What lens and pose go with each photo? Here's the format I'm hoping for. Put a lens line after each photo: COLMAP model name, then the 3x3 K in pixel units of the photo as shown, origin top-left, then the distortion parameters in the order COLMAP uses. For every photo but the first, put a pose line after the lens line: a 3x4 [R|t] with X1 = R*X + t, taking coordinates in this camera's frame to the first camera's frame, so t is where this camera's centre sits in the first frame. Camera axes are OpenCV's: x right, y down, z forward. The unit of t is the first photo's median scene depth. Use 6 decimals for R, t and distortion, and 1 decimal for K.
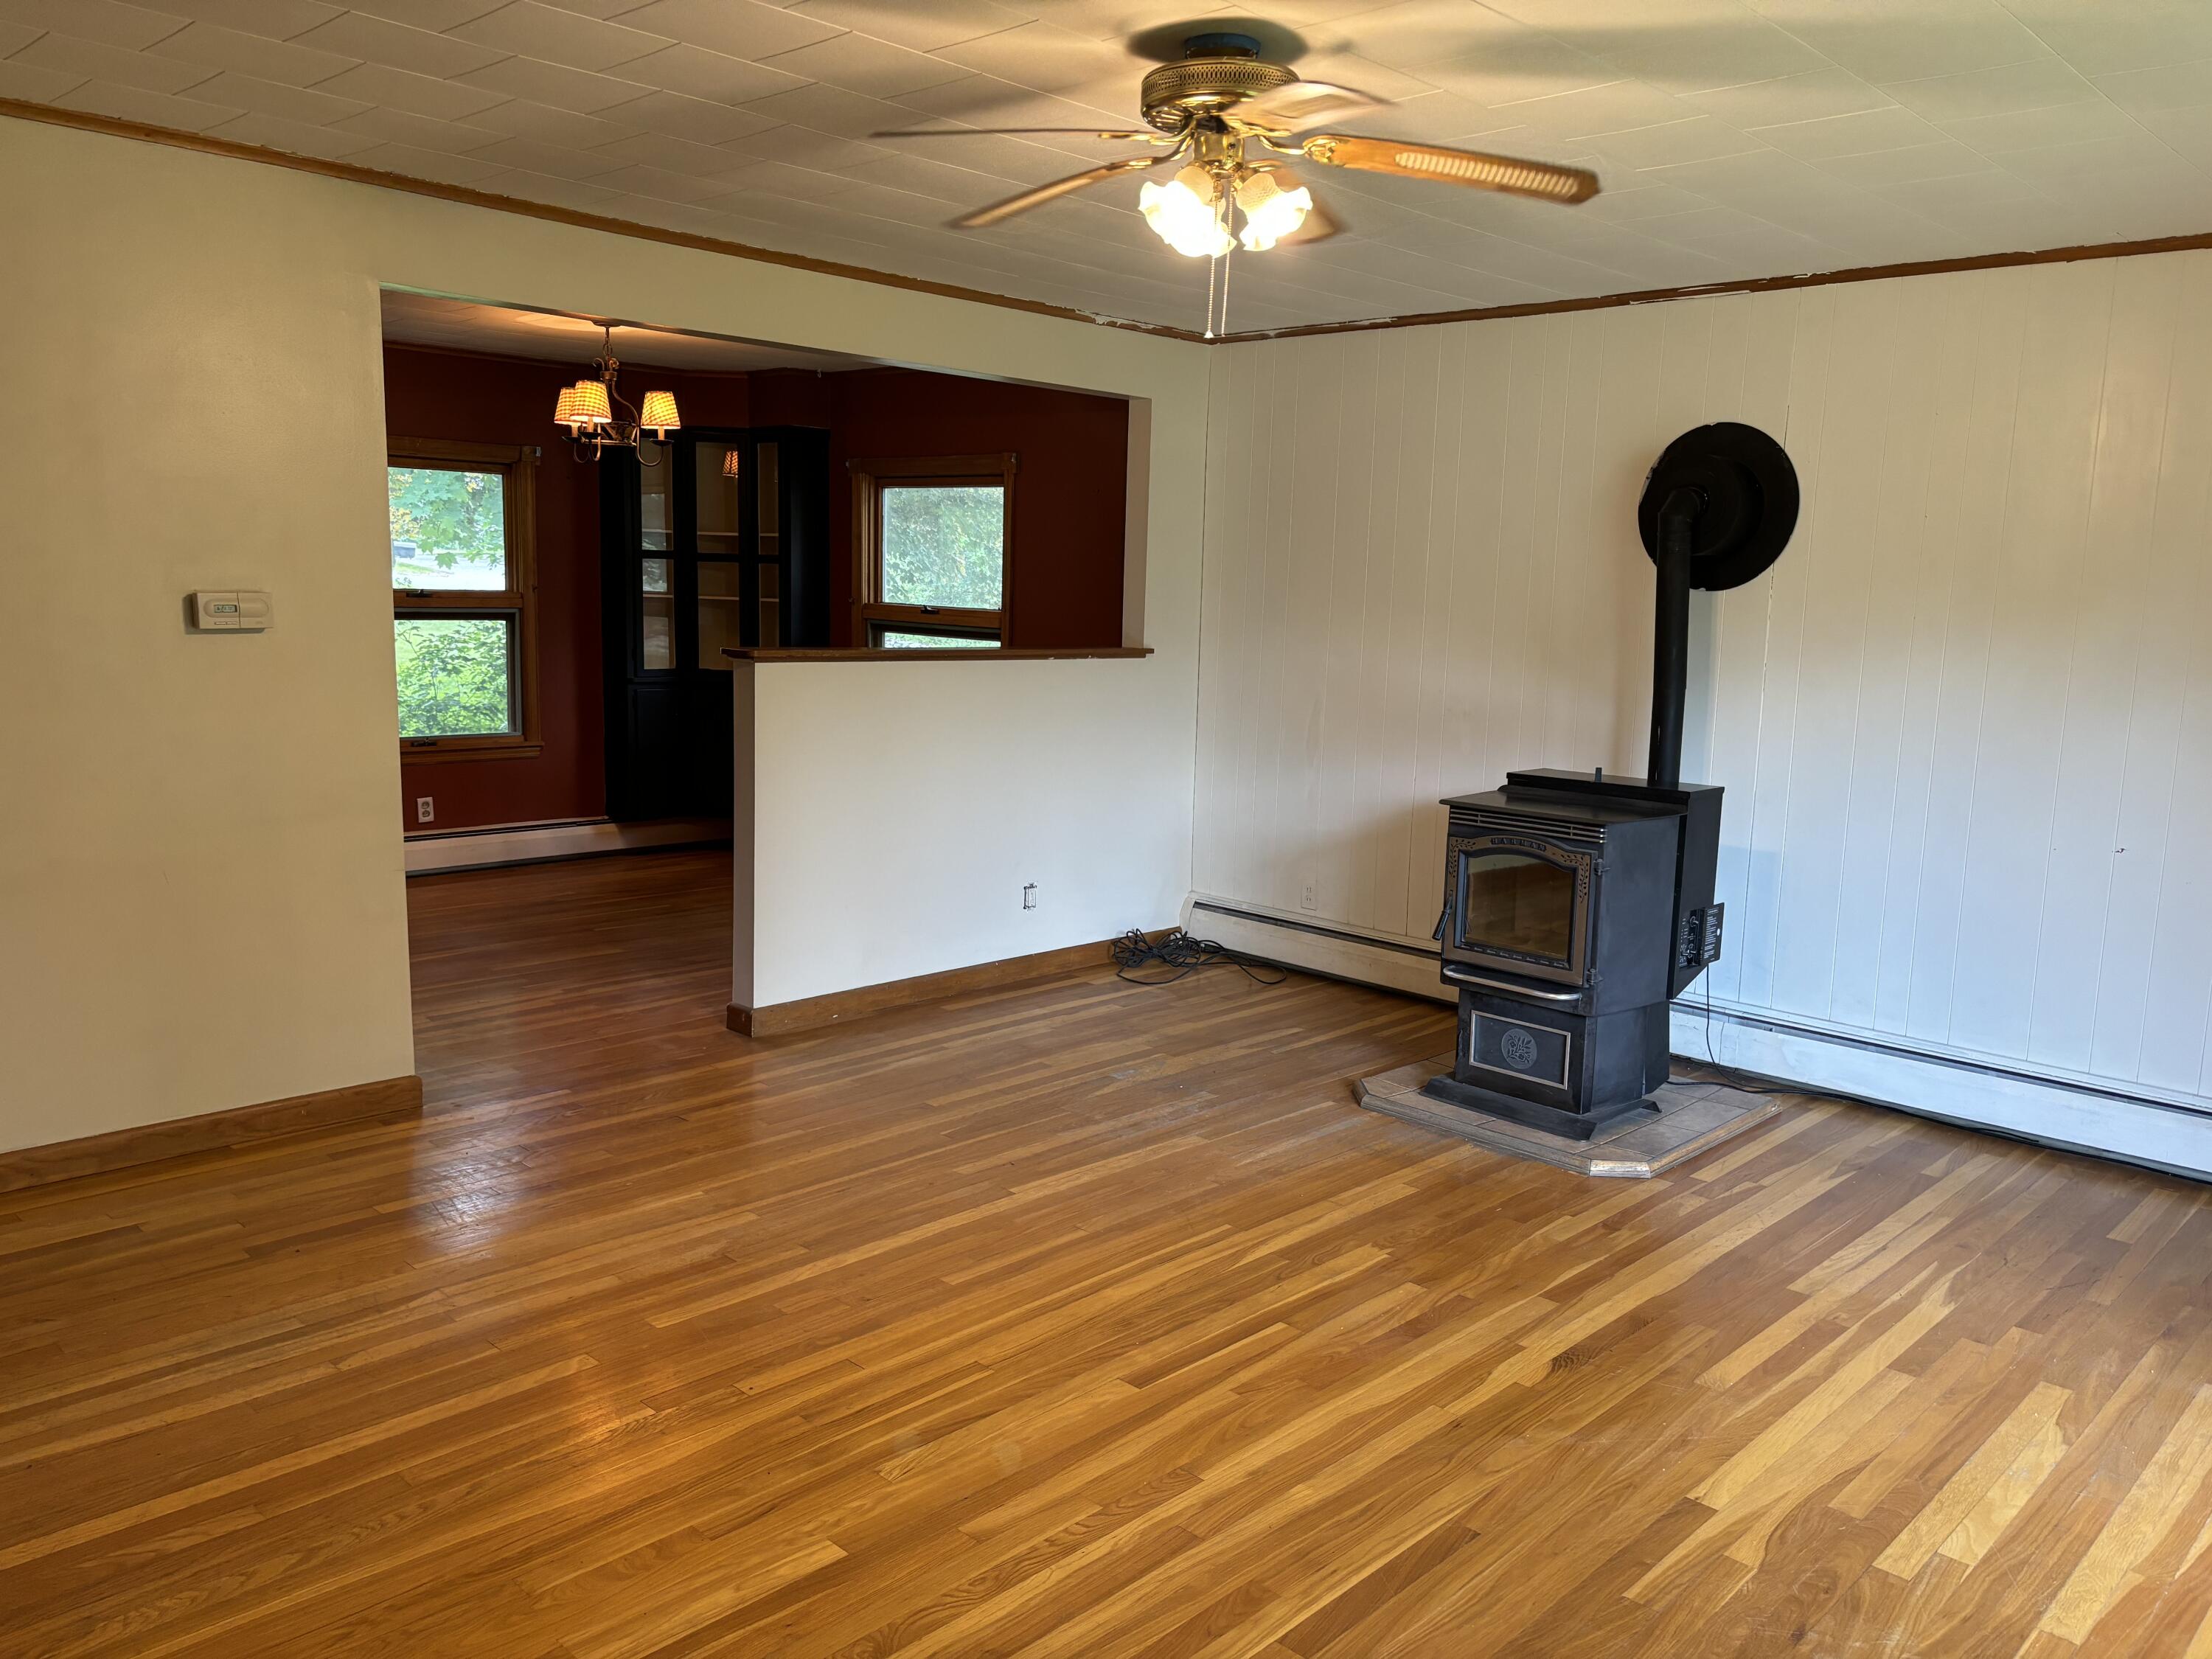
lens RADIAL K [[1689.0, 0, 1066.0], [0, 1689.0, 825.4], [0, 0, 1]] dist [0.063807, -0.067568]
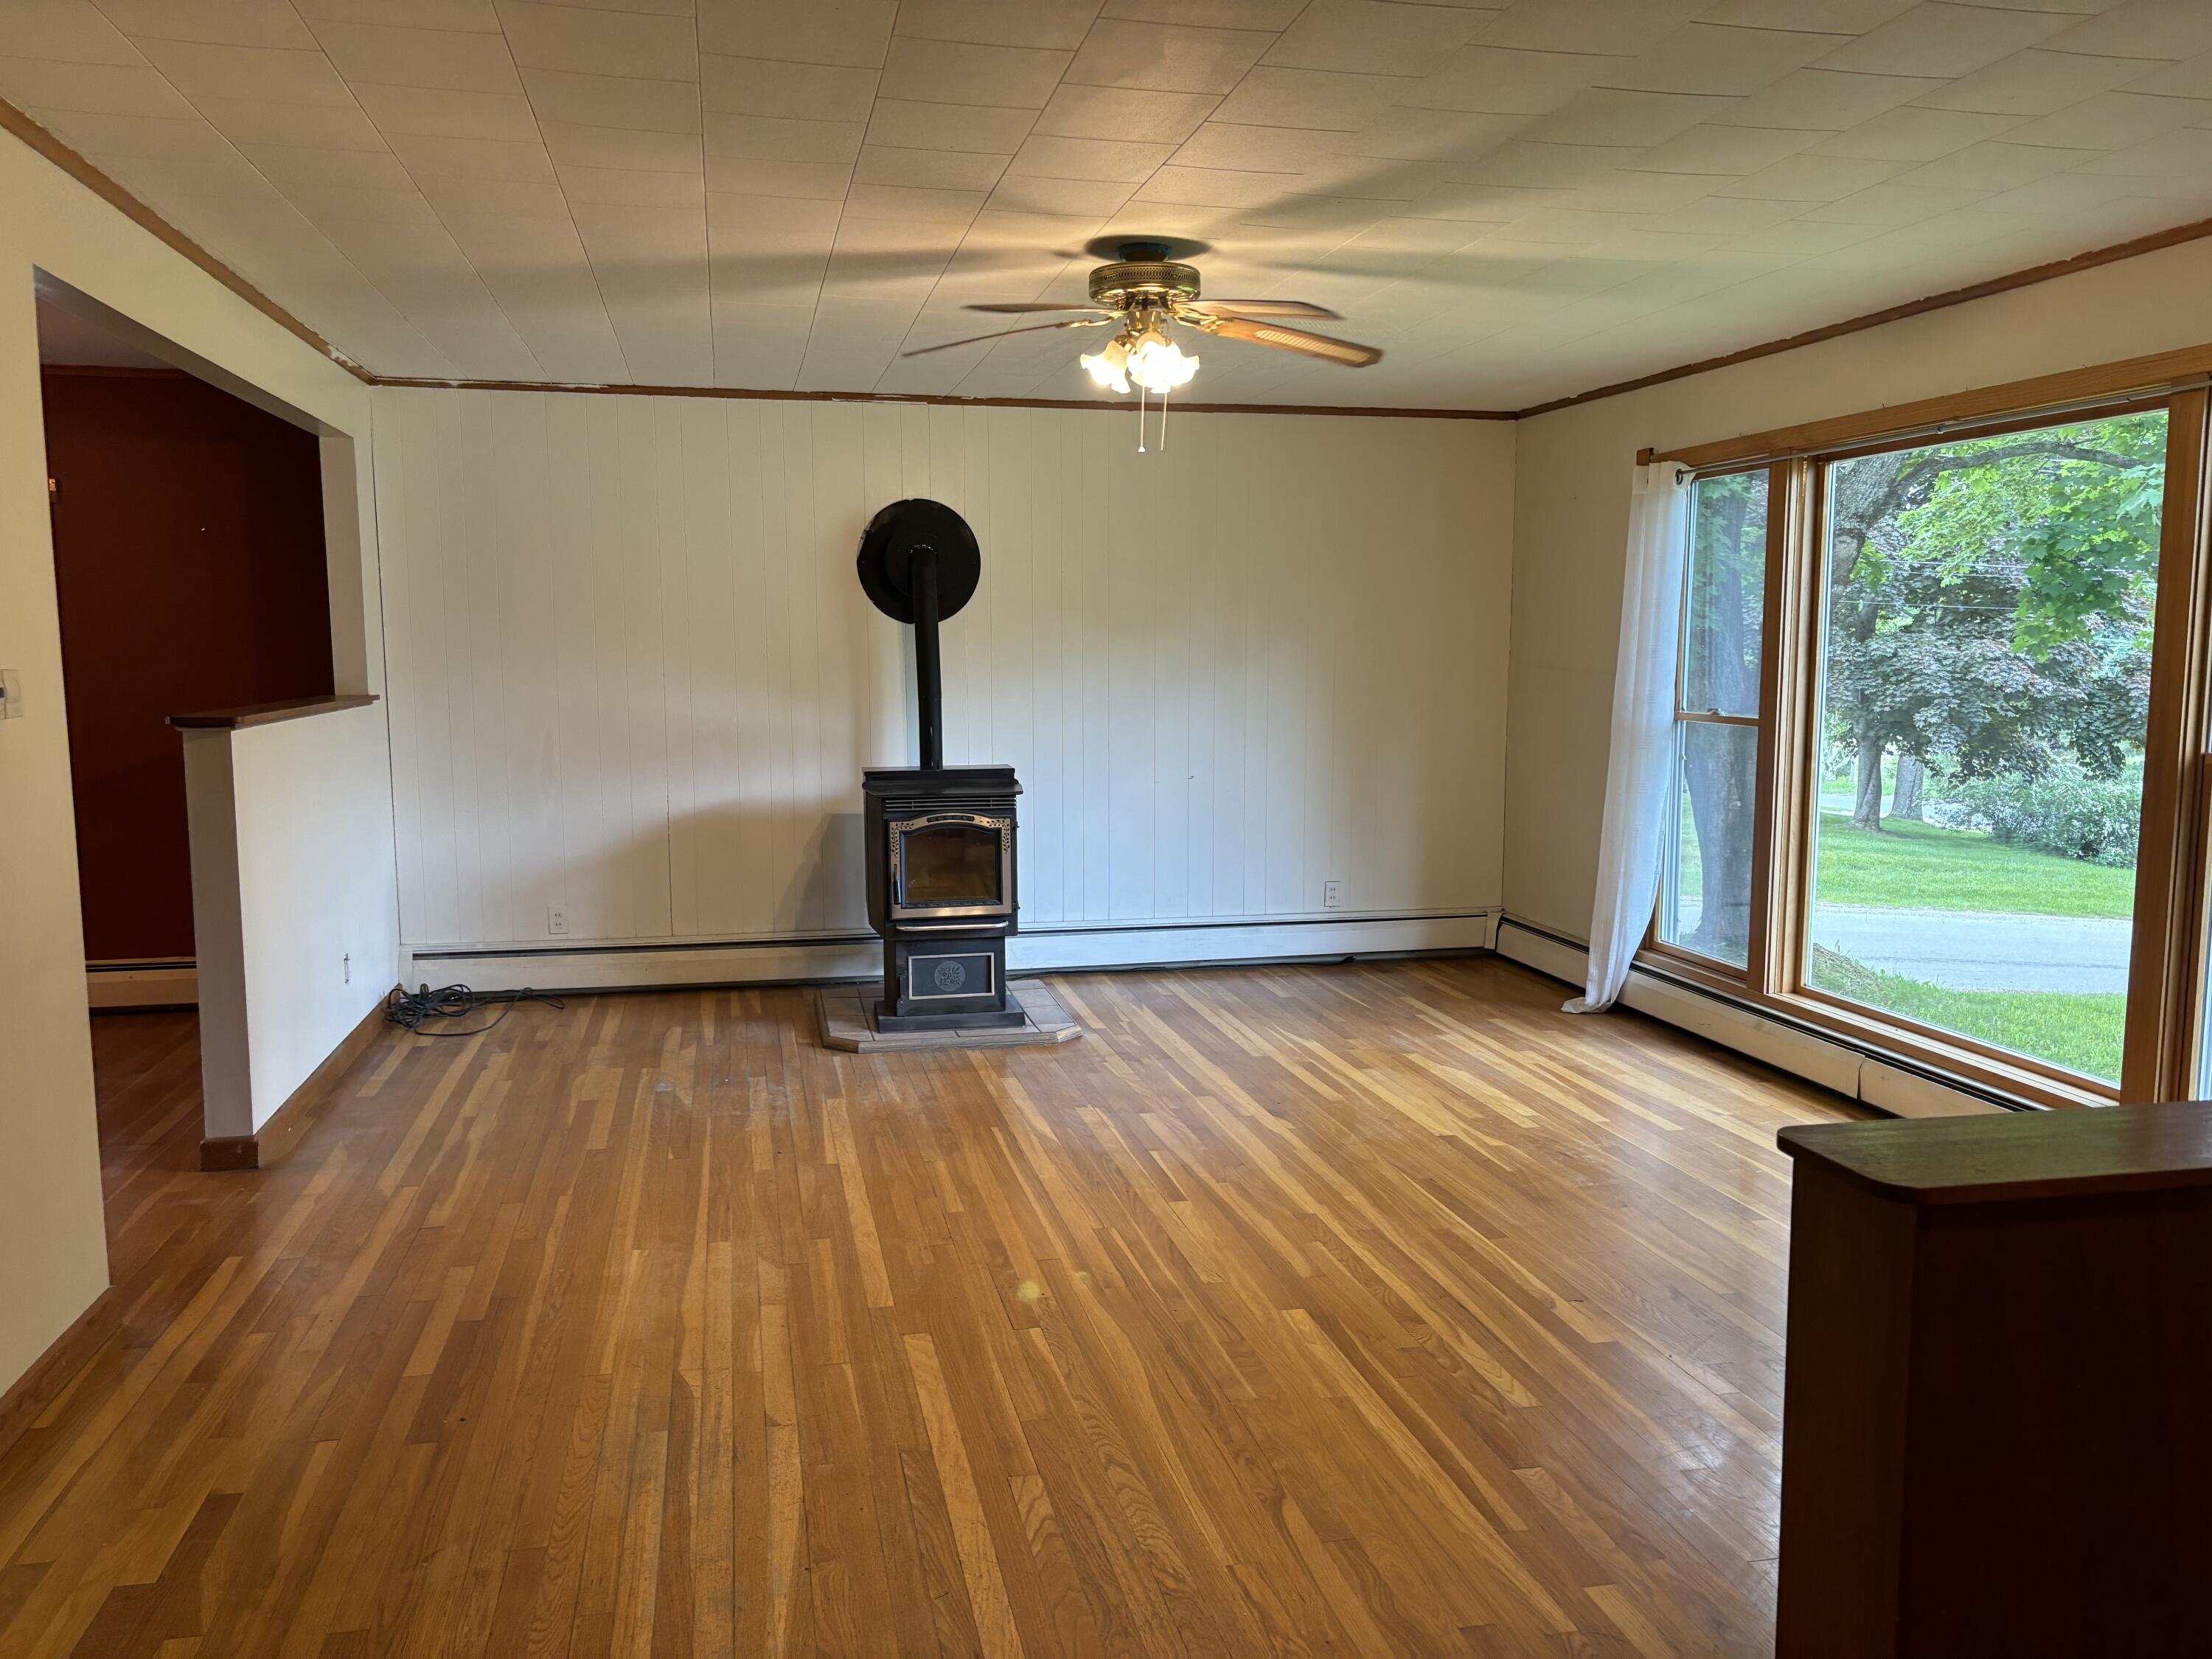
lens RADIAL K [[1689.0, 0, 1106.2], [0, 1689.0, 815.3], [0, 0, 1]] dist [0.063807, -0.067568]
pose [[0.547447, -0.119946, 0.828200, -0.934011], [0.140566, 0.988793, 0.050289, -0.049868], [-0.824951, 0.088886, 0.558172, 0.217754]]
